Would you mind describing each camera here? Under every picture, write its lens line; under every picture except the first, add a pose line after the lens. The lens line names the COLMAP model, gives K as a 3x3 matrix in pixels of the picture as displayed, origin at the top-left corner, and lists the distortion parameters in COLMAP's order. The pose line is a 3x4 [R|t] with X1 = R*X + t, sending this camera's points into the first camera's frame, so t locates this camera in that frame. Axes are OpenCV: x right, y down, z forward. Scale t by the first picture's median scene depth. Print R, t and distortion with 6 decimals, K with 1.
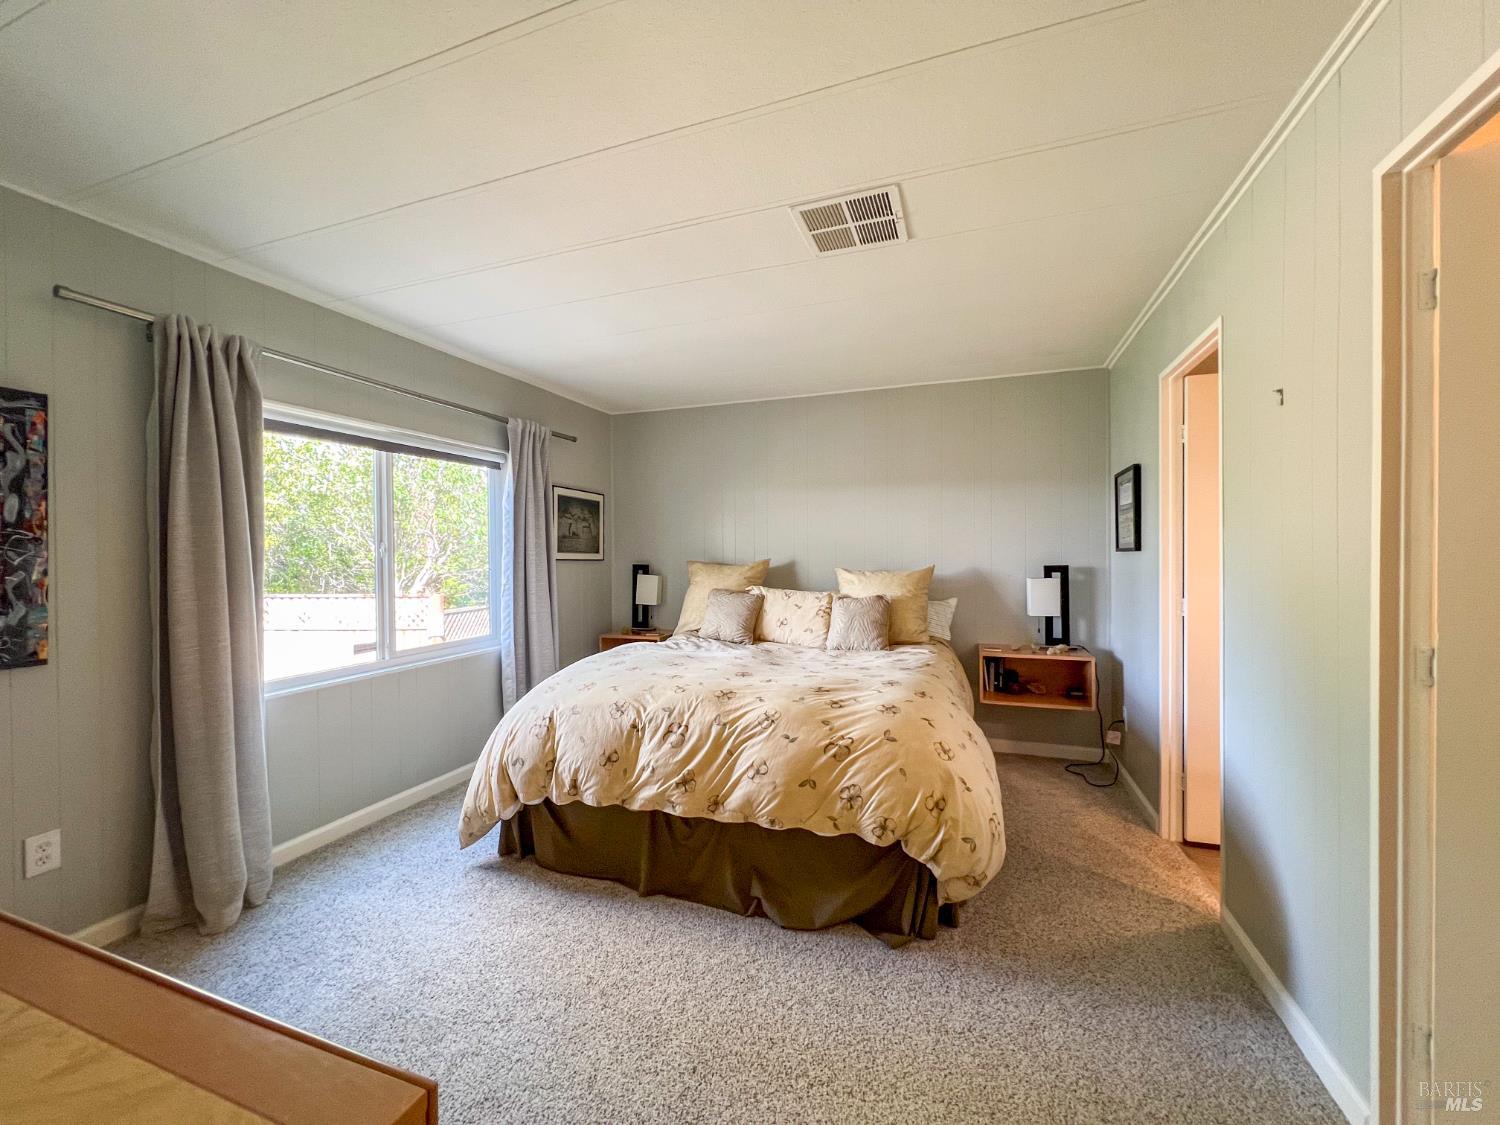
lens RADIAL K [[603.1, 0, 749.3], [0, 603.1, 560.3], [0, 0, 1]] dist [-0.001710, 0.000510]
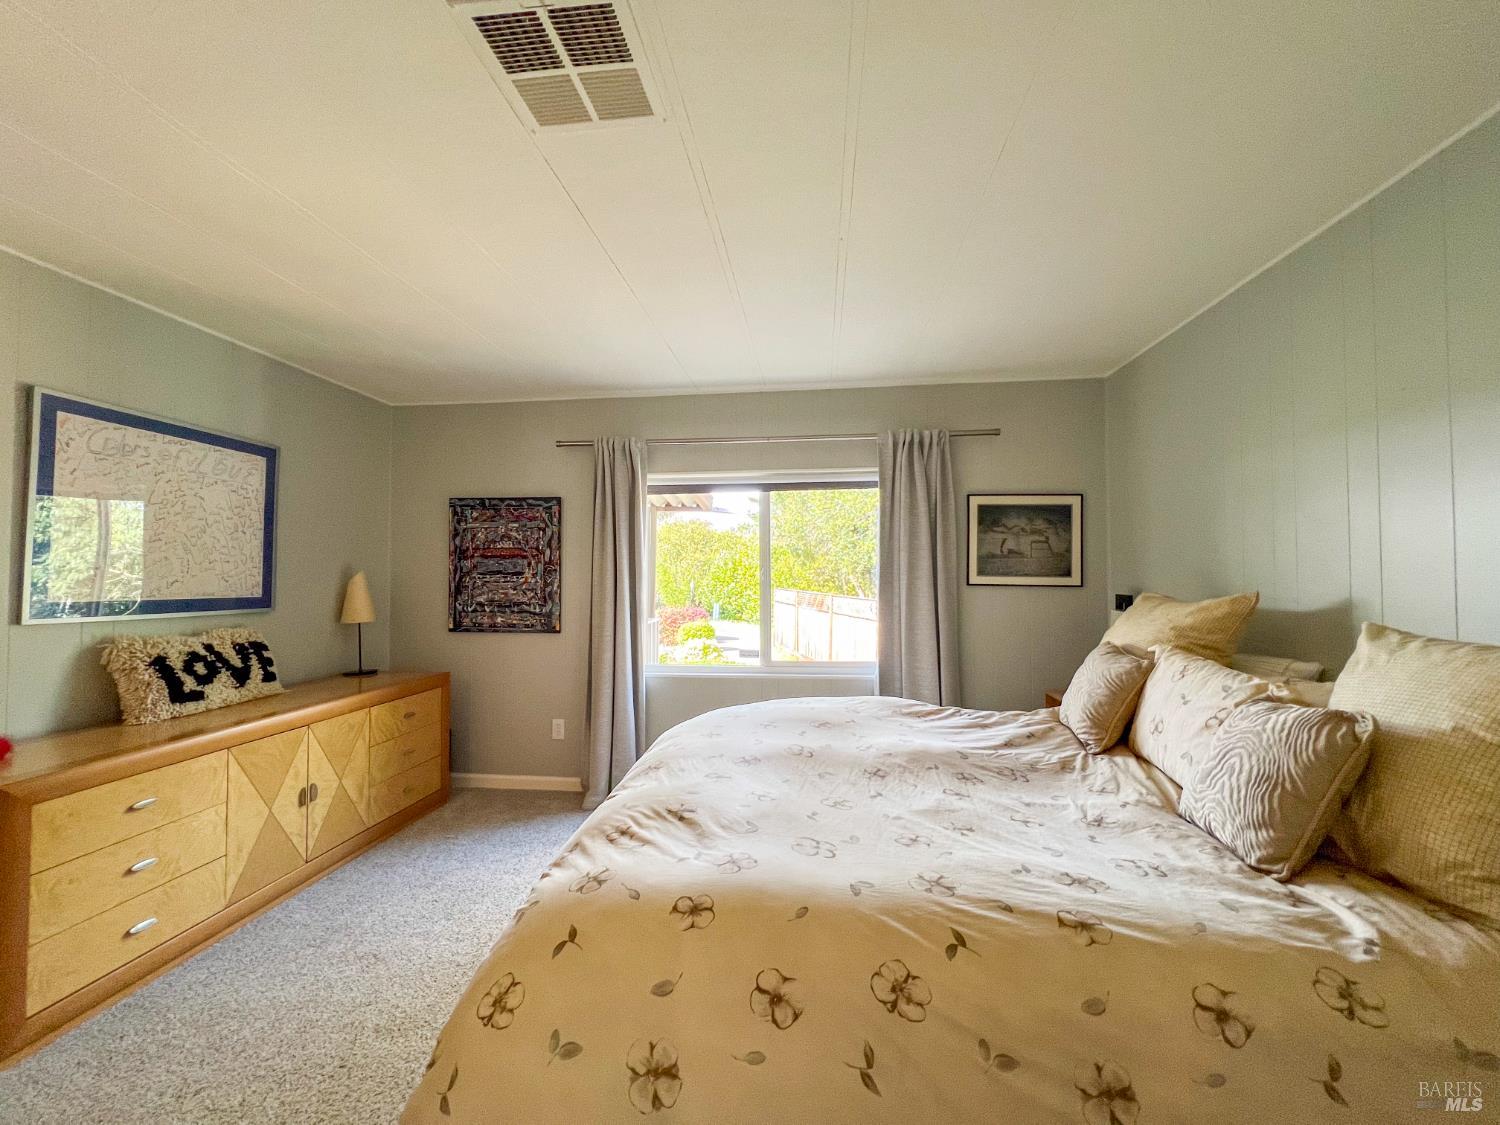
lens RADIAL K [[603.1, 0, 749.3], [0, 603.1, 560.3], [0, 0, 1]] dist [-0.001710, 0.000510]
pose [[0.232338, -0.017183, -0.972483, 0.552426], [-0.010072, 0.999748, -0.020071, -0.019971], [0.972583, 0.014458, 0.232107, 0.701604]]
